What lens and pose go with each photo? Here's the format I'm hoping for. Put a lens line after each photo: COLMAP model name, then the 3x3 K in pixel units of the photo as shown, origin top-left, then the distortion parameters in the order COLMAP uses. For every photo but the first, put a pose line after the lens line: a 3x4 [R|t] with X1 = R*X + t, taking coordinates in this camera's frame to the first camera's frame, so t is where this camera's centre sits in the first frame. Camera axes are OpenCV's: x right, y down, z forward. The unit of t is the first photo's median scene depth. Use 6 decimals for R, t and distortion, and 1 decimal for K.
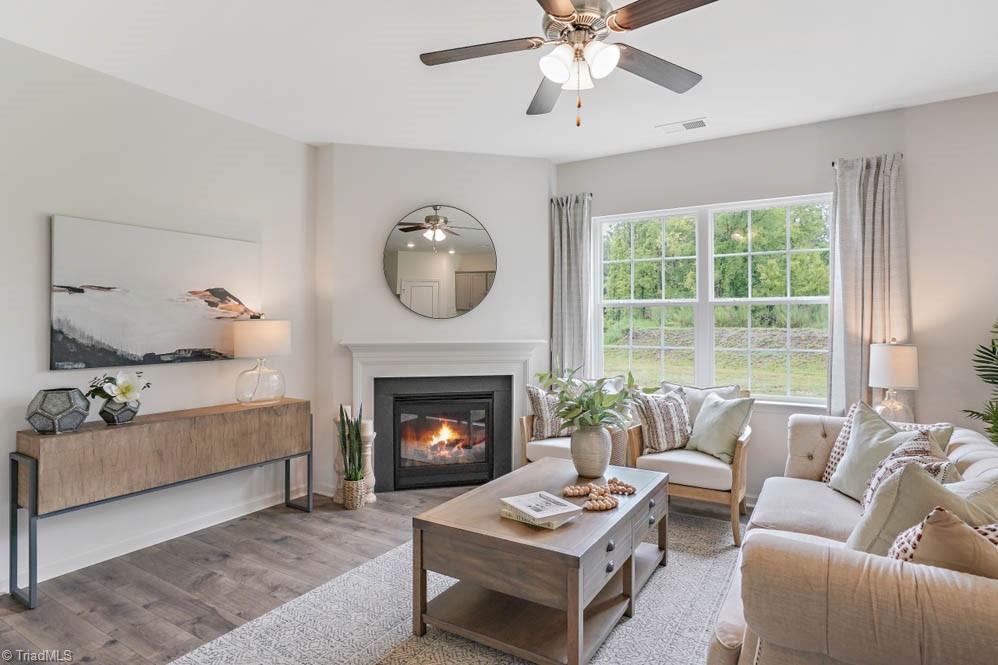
lens RADIAL K [[546.4, 0, 509.6], [0, 546.4, 316.3], [0, 0, 1]] dist [-0.013850, 0.012545]
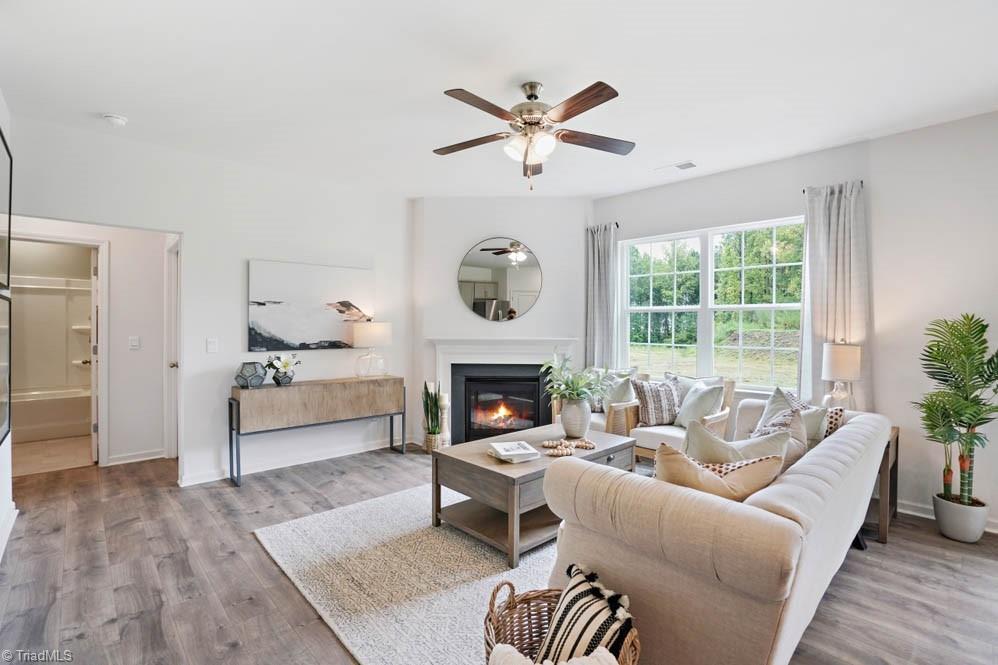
lens RADIAL K [[459.5, 0, 498.8], [0, 459.5, 324.6], [0, 0, 1]] dist [-0.030066, 0.002324]
pose [[0.965273, 0.003693, -0.261216, 0.223130], [-0.000670, 0.999932, 0.011662, -0.001468], [0.261241, -0.011082, 0.965210, -0.130077]]
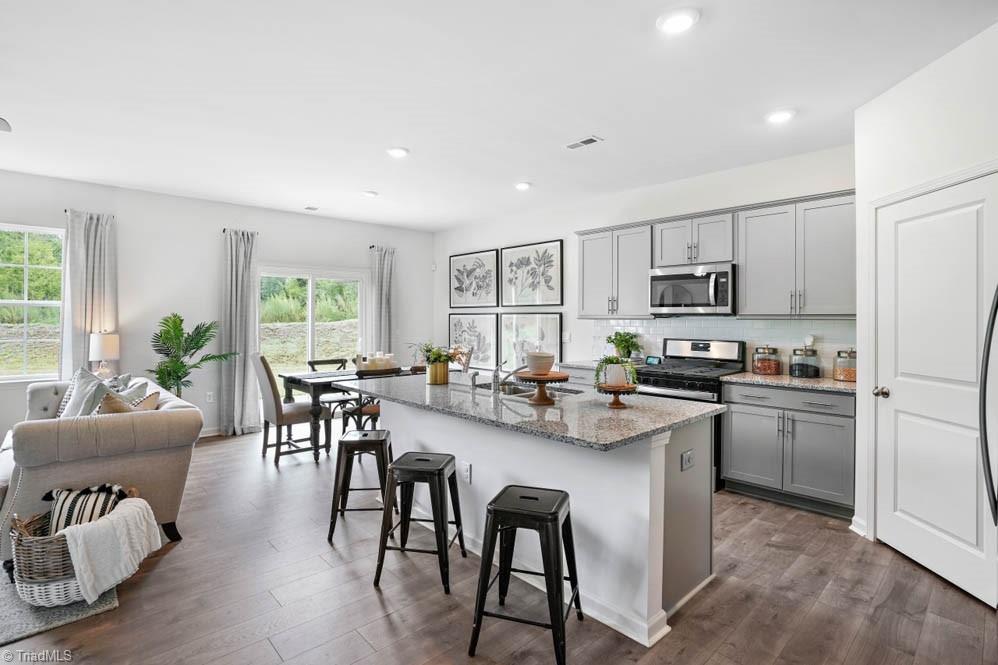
lens RADIAL K [[459.5, 0, 487.0], [0, 459.5, 320.2], [0, 0, 1]] dist [-0.030066, 0.002324]
pose [[0.276925, 0.000837, 0.960891, -0.251921], [-0.015726, 0.999870, 0.003661, -0.010969], [-0.960763, -0.016124, 0.276902, -0.434314]]
